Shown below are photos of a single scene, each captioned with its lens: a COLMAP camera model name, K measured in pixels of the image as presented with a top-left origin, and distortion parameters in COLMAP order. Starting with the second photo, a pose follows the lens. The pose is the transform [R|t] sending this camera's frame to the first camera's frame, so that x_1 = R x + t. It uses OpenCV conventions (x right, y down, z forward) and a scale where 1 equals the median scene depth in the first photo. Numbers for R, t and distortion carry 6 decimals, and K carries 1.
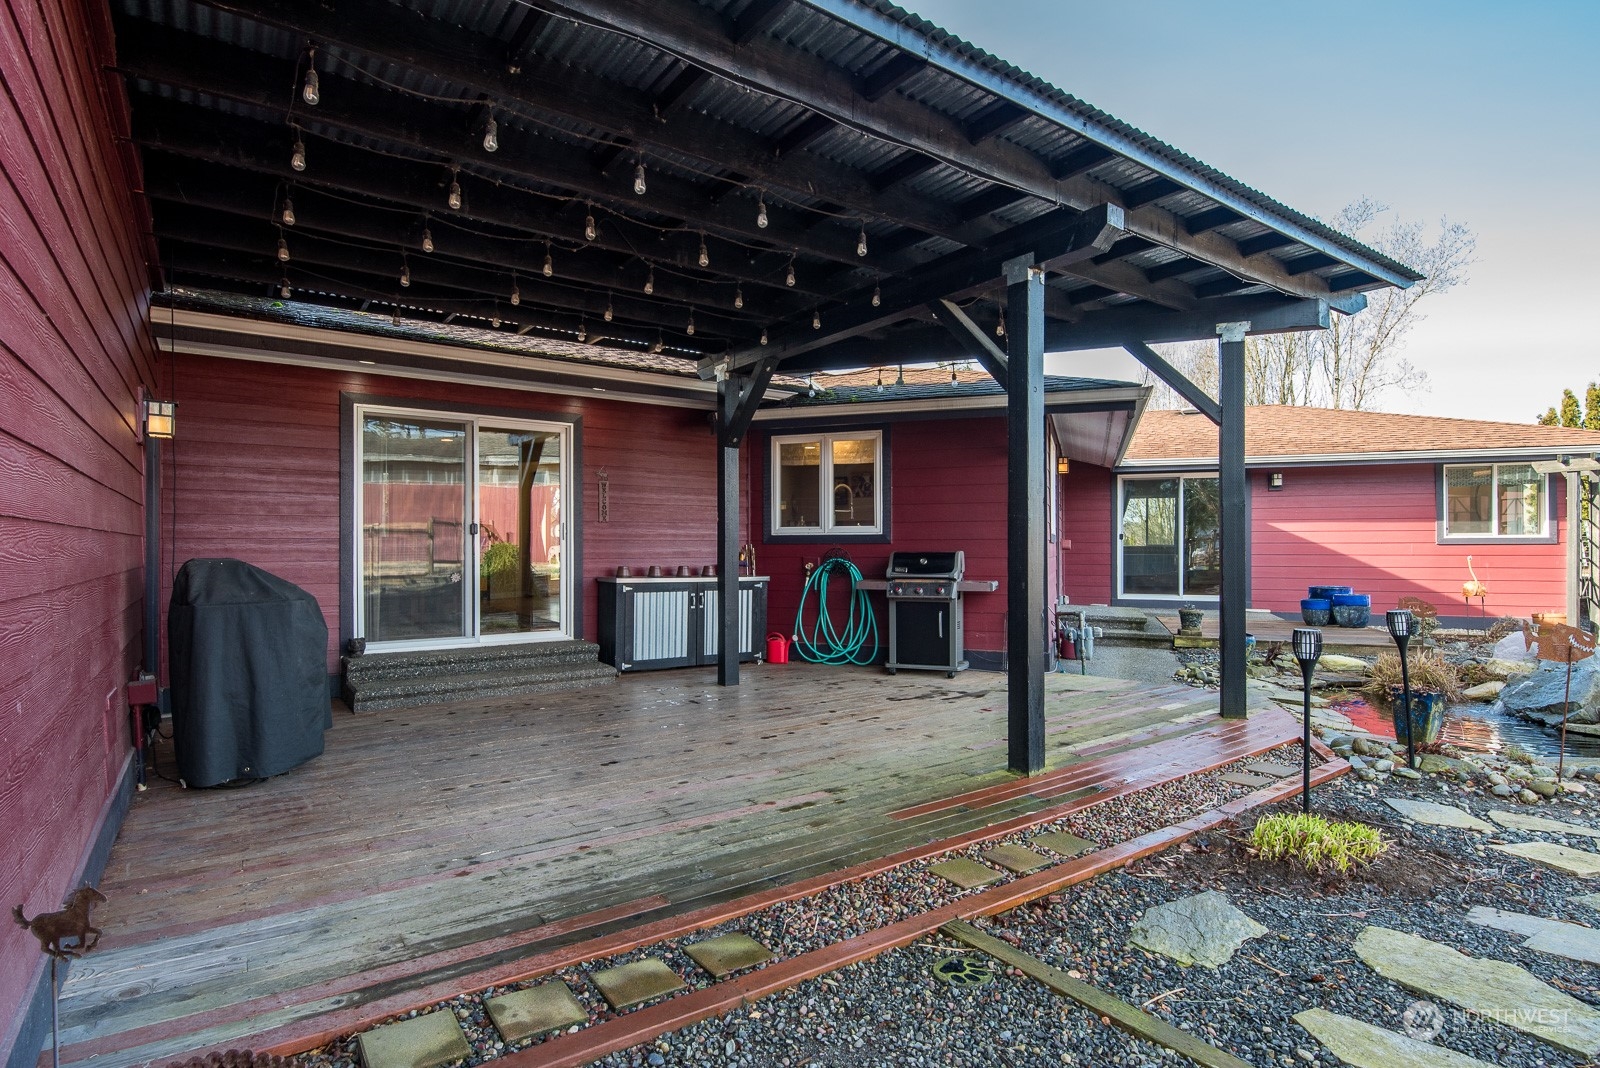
lens RADIAL K [[804.2, 0, 795.2], [0, 804.2, 546.1], [0, 0, 1]] dist [0.004872, -0.005575]
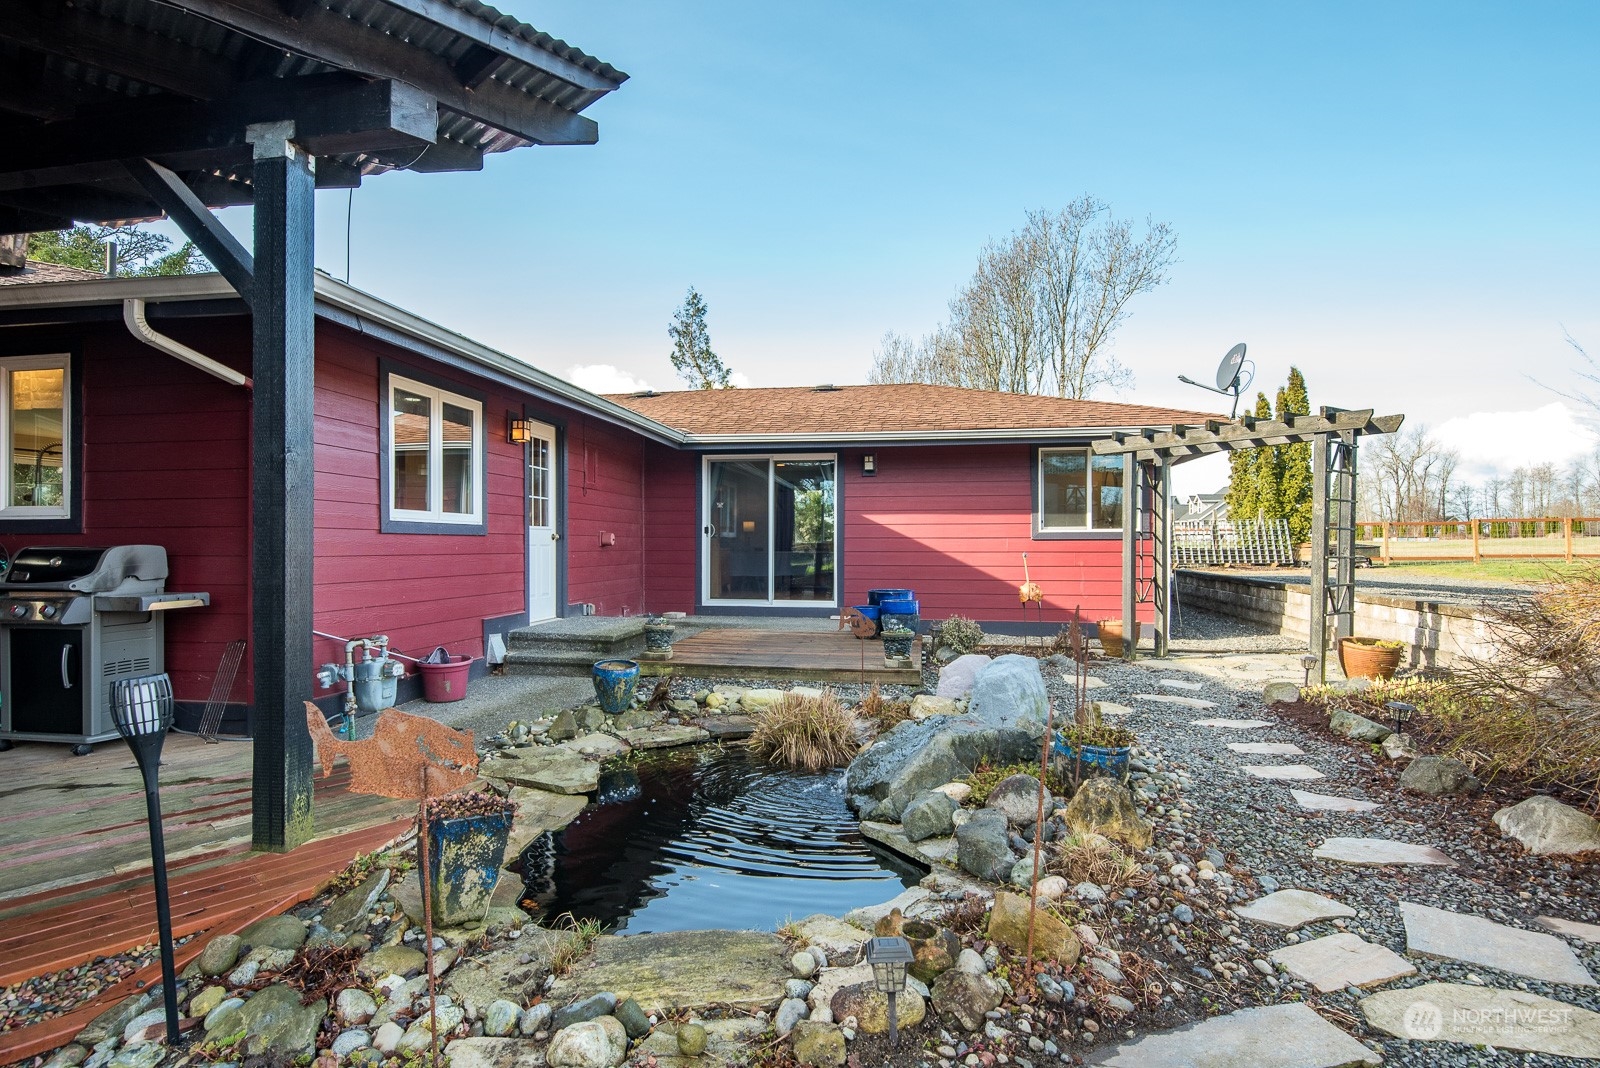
lens RADIAL K [[804.2, 0, 794.2], [0, 804.2, 544.5], [0, 0, 1]] dist [0.004872, -0.005575]
pose [[0.982801, 0.001259, 0.184663, 0.818264], [-0.001343, 0.999999, 0.000333, 0.006729], [-0.184663, -0.000575, 0.982802, 0.414501]]
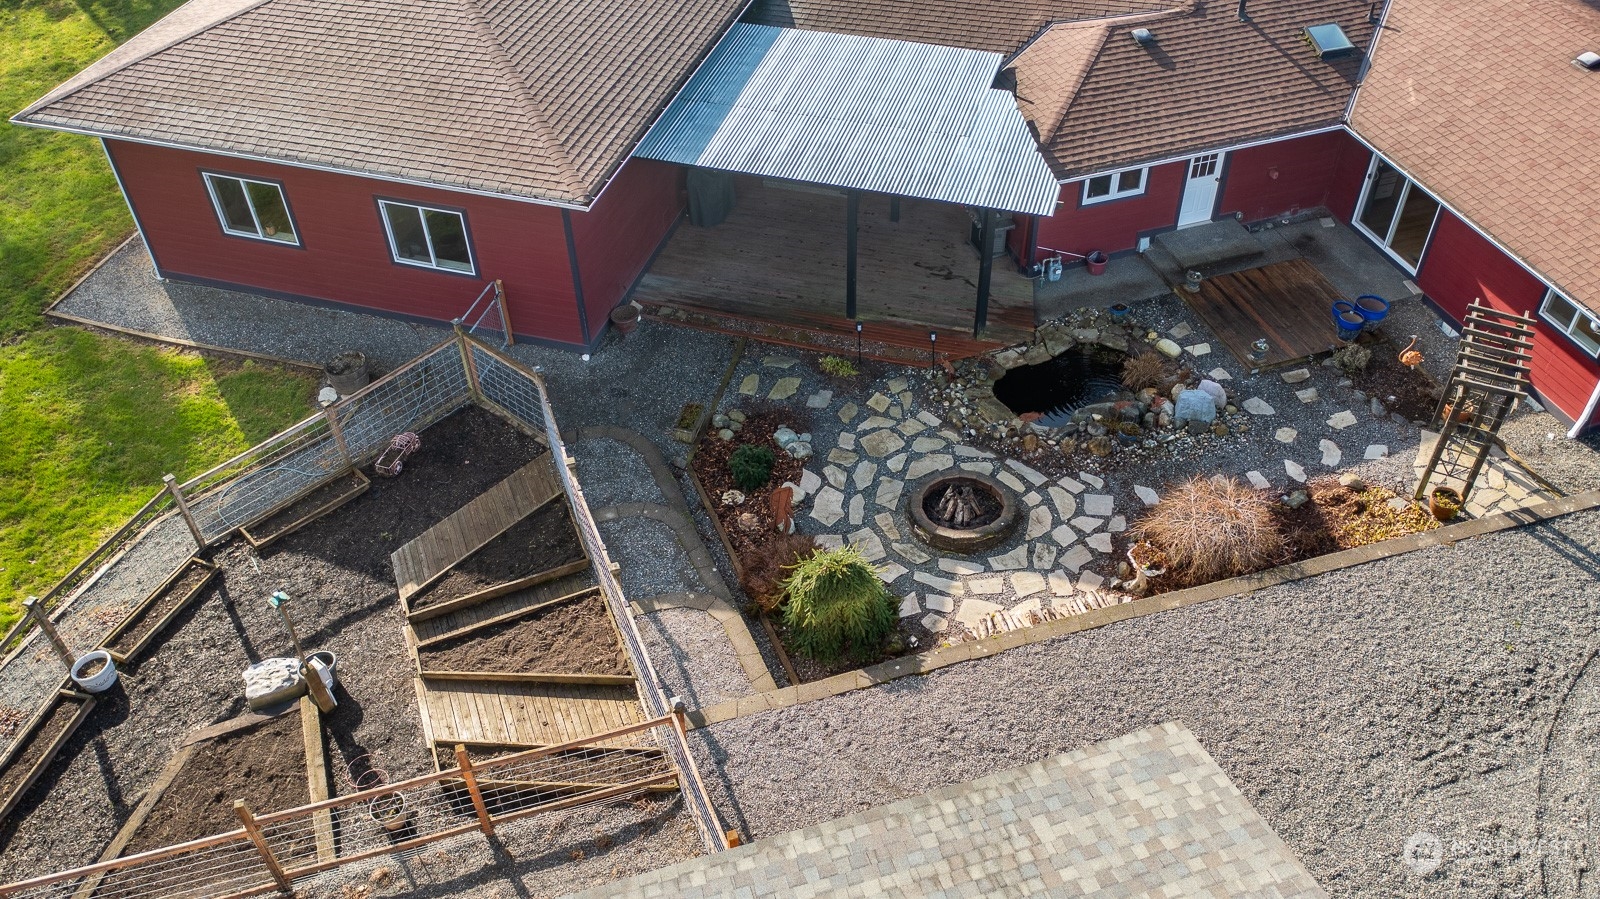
lens RADIAL K [[1245.1, 0, 806.7], [0, 1245.1, 447.5], [0, 0, 1]] dist [-0.006449, 0.000264]
pose [[0.609496, 0.523076, -0.595740, 2.752497], [0.026660, 0.737500, 0.674821, -2.185235], [0.792341, -0.427183, 0.435558, -1.240135]]
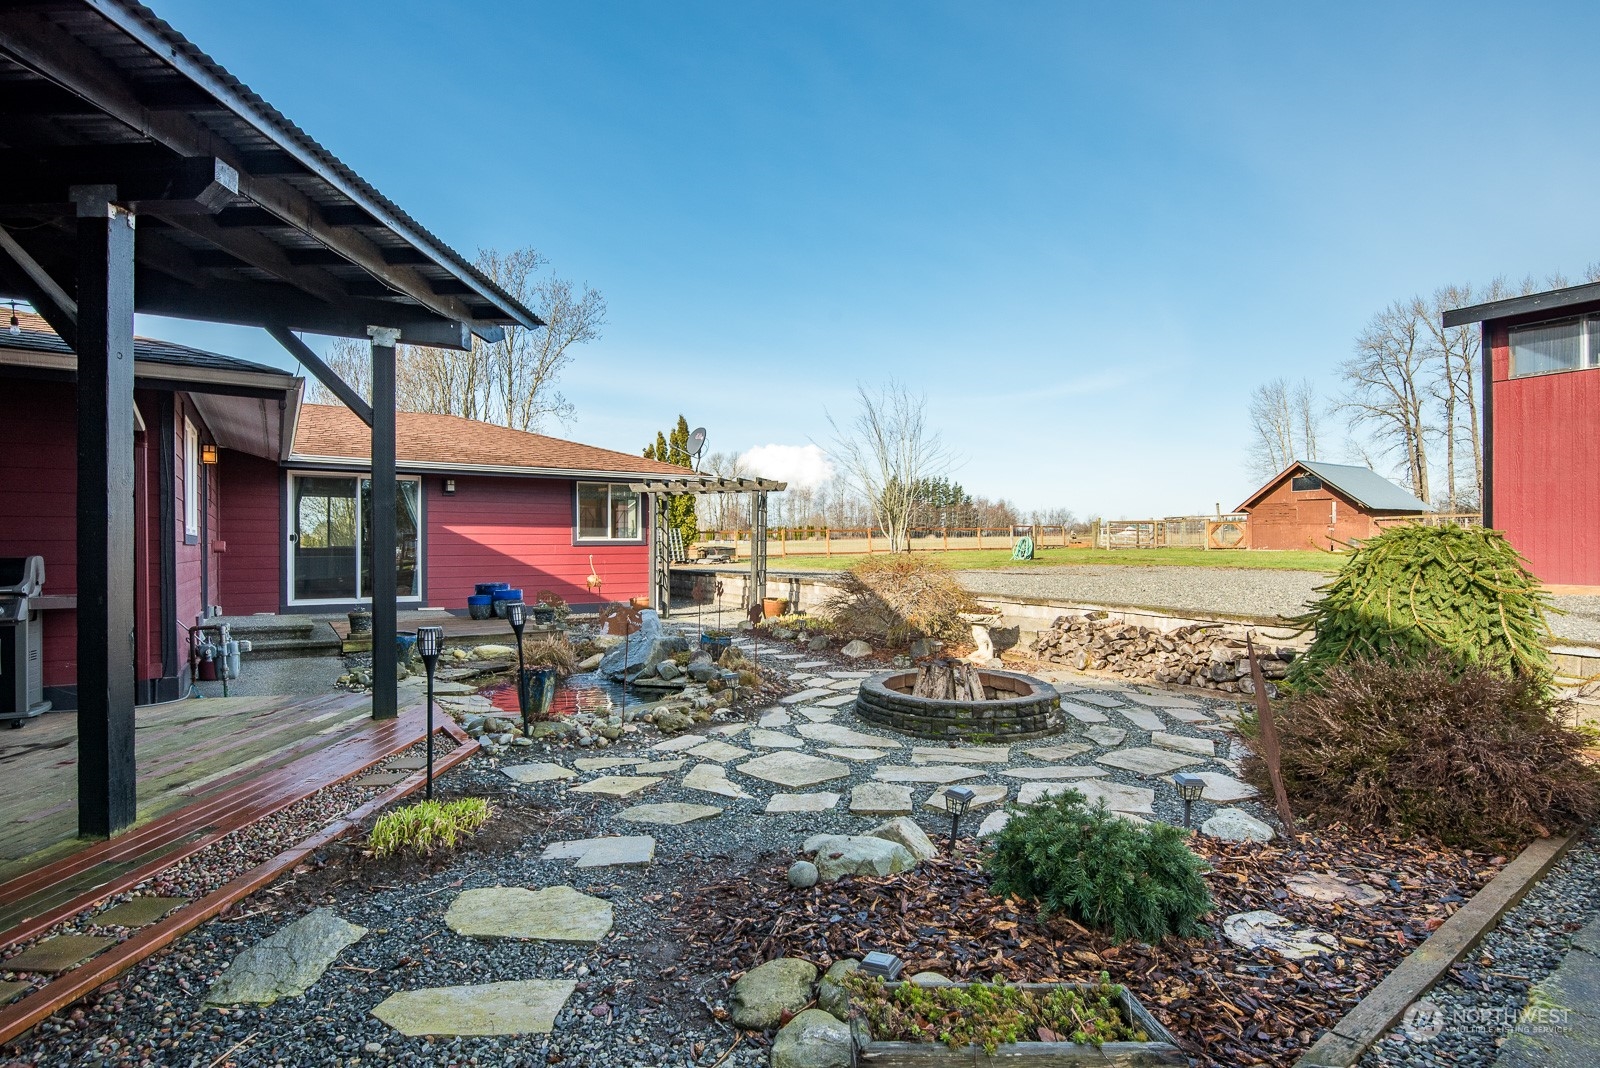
lens RADIAL K [[804.2, 0, 789.2], [0, 804.2, 541.6], [0, 0, 1]] dist [0.004872, -0.005575]
pose [[0.608534, 0.002524, 0.793524, 0.053533], [0.002992, 0.999981, -0.005474, -0.001428], [-0.793523, 0.005706, 0.608514, -0.017994]]
